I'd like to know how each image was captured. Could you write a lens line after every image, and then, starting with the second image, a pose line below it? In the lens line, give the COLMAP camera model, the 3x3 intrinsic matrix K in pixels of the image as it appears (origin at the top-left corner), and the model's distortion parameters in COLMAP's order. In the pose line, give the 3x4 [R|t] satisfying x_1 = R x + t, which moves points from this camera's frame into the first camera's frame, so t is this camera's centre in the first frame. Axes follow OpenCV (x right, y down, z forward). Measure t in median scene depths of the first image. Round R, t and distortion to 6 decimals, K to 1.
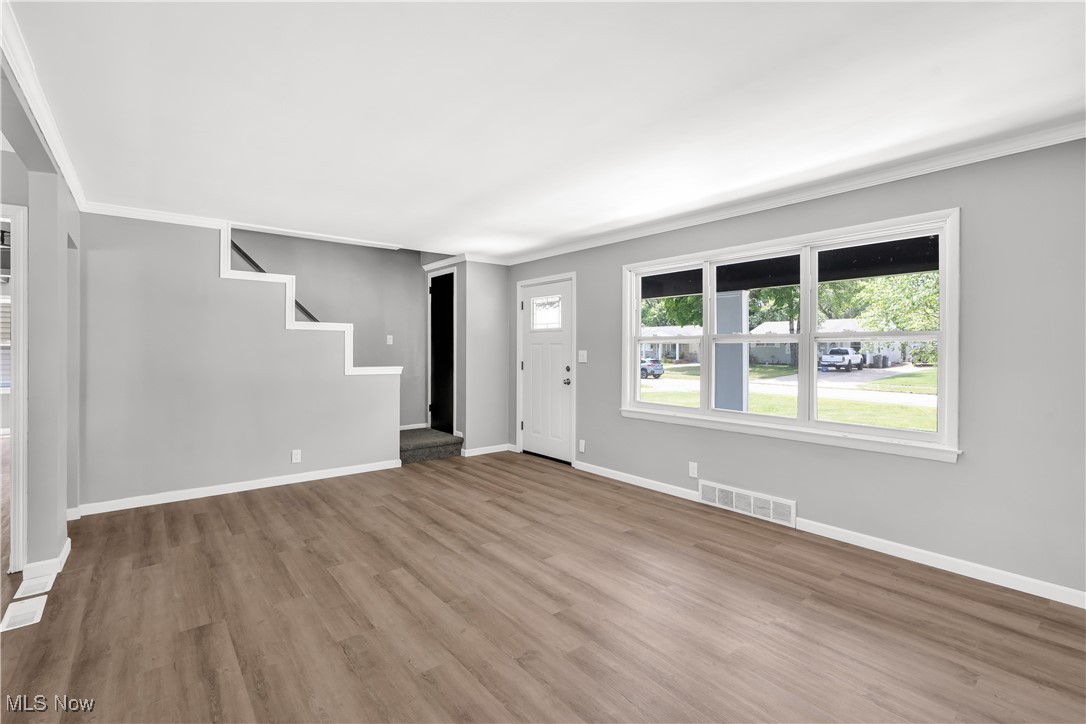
lens RADIAL K [[496.4, 0, 542.7], [0, 496.4, 351.9], [0, 0, 1]] dist [-0.008967, 0.004608]
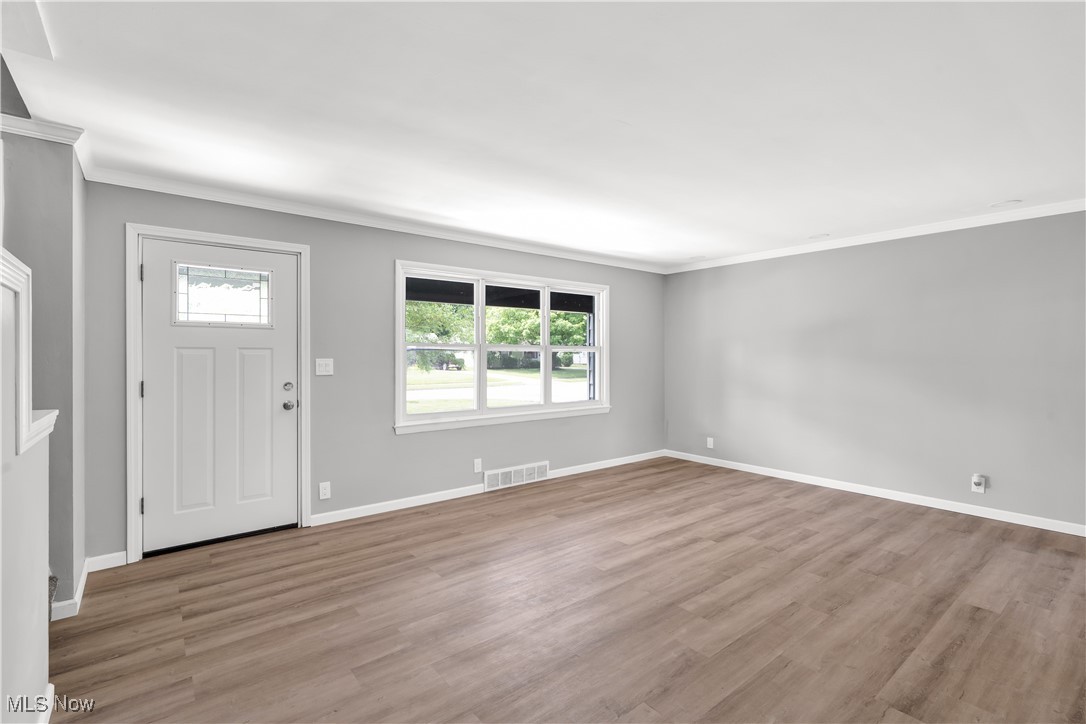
lens RADIAL K [[496.4, 0, 542.9], [0, 496.4, 355.7], [0, 0, 1]] dist [-0.008967, 0.004608]
pose [[0.003783, -0.001580, 0.999992, -0.837044], [0.005750, 0.999982, 0.001559, -0.007984], [-0.999976, 0.005744, 0.003792, 0.888420]]
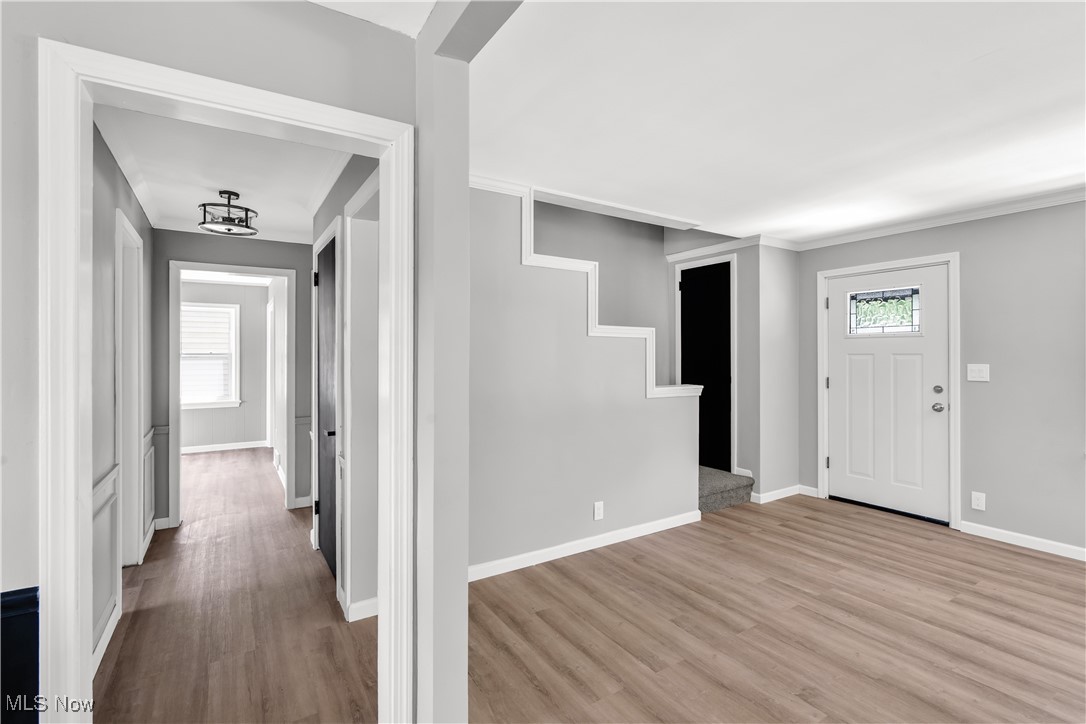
lens RADIAL K [[496.4, 0, 539.8], [0, 496.4, 354.4], [0, 0, 1]] dist [-0.008967, 0.004608]
pose [[0.993484, -0.003108, -0.113933, -0.591357], [0.002377, 0.999976, -0.006545, -0.017036], [0.113950, 0.006231, 0.993467, 0.313954]]
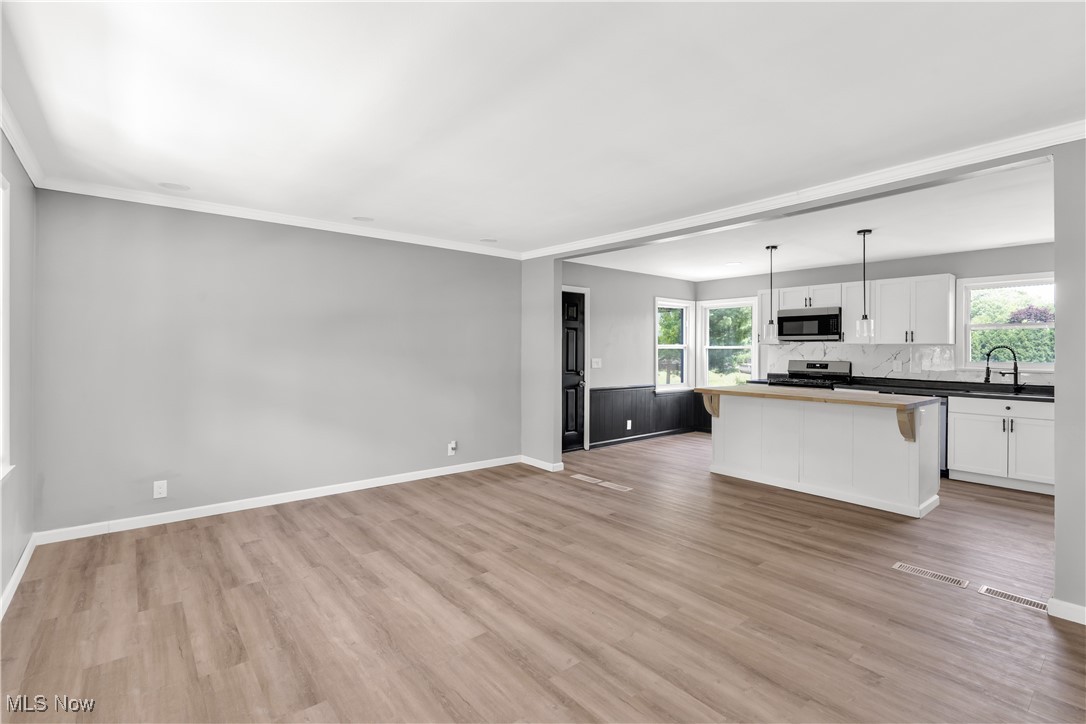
lens RADIAL K [[496.4, 0, 536.6], [0, 496.4, 349.5], [0, 0, 1]] dist [-0.008967, 0.004608]
pose [[-0.999948, -0.007824, -0.006491, -0.049932], [-0.007860, 0.999954, 0.005438, -0.010849], [0.006448, 0.005488, -0.999964, 1.310670]]
